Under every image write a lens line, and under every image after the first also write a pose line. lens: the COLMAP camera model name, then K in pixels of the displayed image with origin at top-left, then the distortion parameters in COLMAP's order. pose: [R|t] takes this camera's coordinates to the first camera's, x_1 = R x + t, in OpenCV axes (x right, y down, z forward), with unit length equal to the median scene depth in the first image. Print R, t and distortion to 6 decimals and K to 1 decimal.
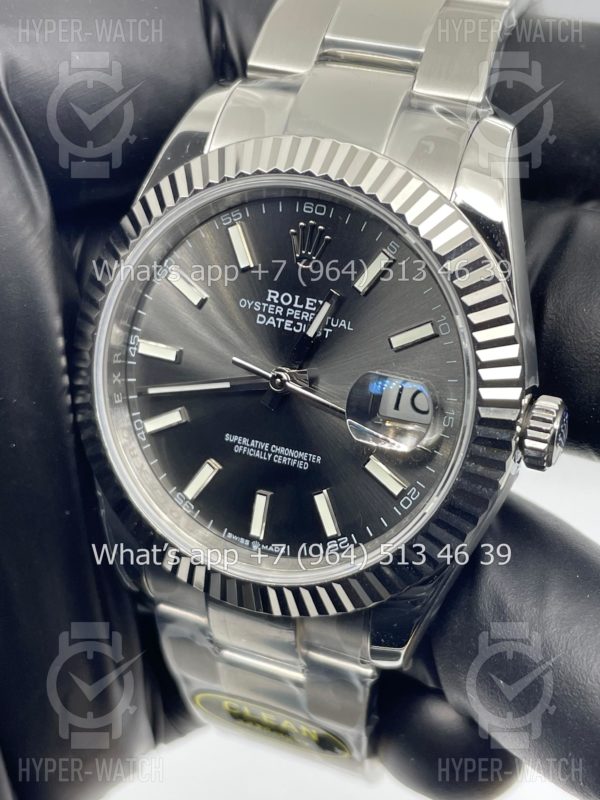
lens RADIAL K [[1272.7, 0, 298.1], [0, 1272.7, 378.2], [0, 0, 1]] dist [0.033279, -0.103481]
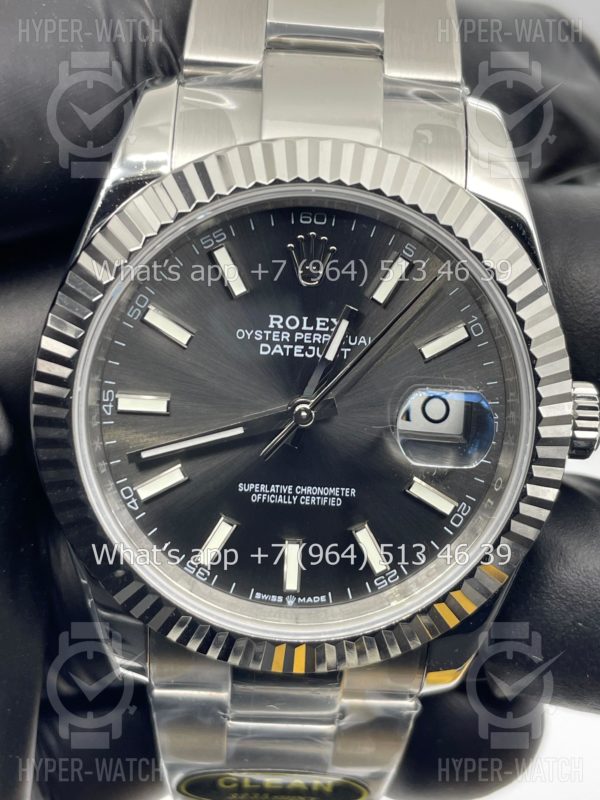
lens RADIAL K [[1272.7, 0, 298.1], [0, 1272.7, 378.2], [0, 0, 1]] dist [0.033279, -0.103481]
pose [[0.919665, -0.168166, 0.354875, -0.326038], [0.154812, 0.985742, 0.065921, -0.081565], [-0.360901, -0.005687, 0.932587, 0.170388]]
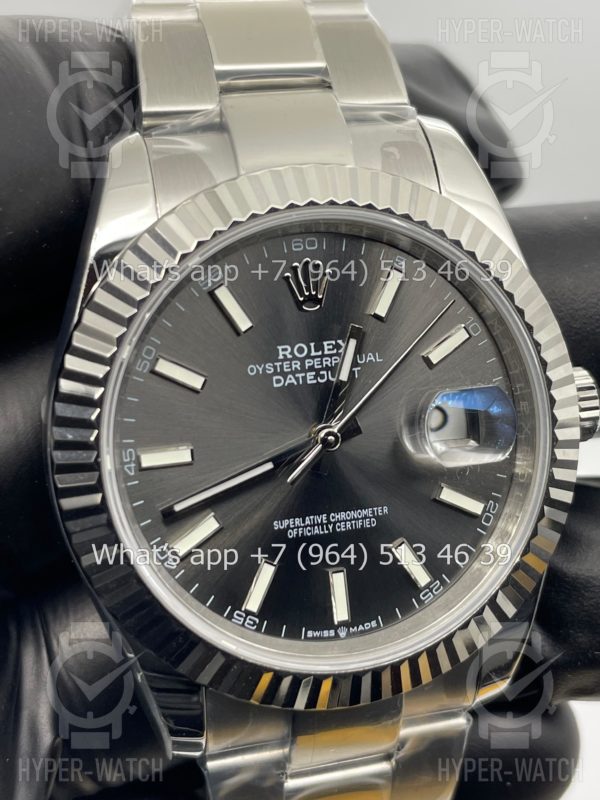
lens RADIAL K [[1272.7, 0, 298.1], [0, 1272.7, 378.2], [0, 0, 1]] dist [0.033279, -0.103481]
pose [[0.796060, -0.273550, 0.539869, -0.492141], [0.315090, 0.948924, 0.016202, -0.058538], [-0.516727, 0.157209, 0.841593, 0.258602]]
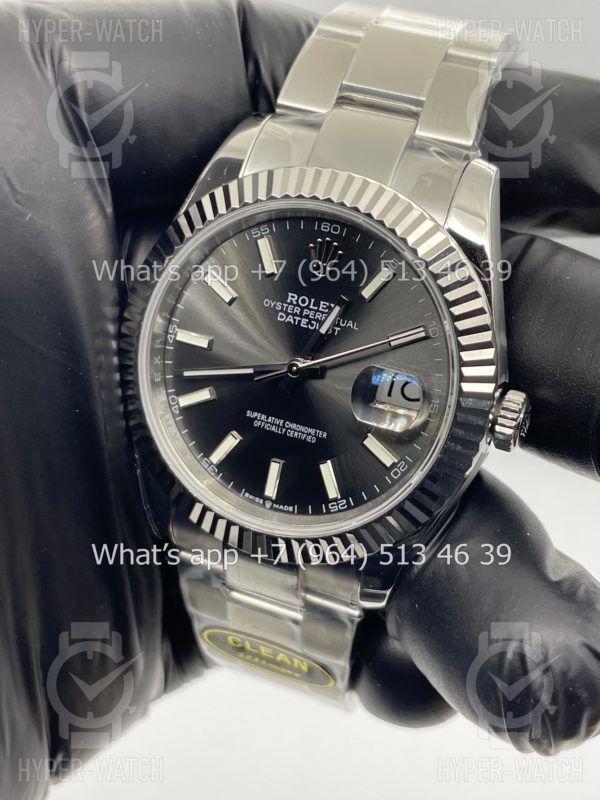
lens RADIAL K [[1272.7, 0, 298.1], [0, 1272.7, 378.2], [0, 0, 1]] dist [0.033279, -0.103481]
pose [[0.998564, 0.040824, 0.034681, -0.053106], [-0.041485, 0.998967, 0.018562, -0.011476], [-0.033888, -0.019974, 0.999226, -0.207090]]
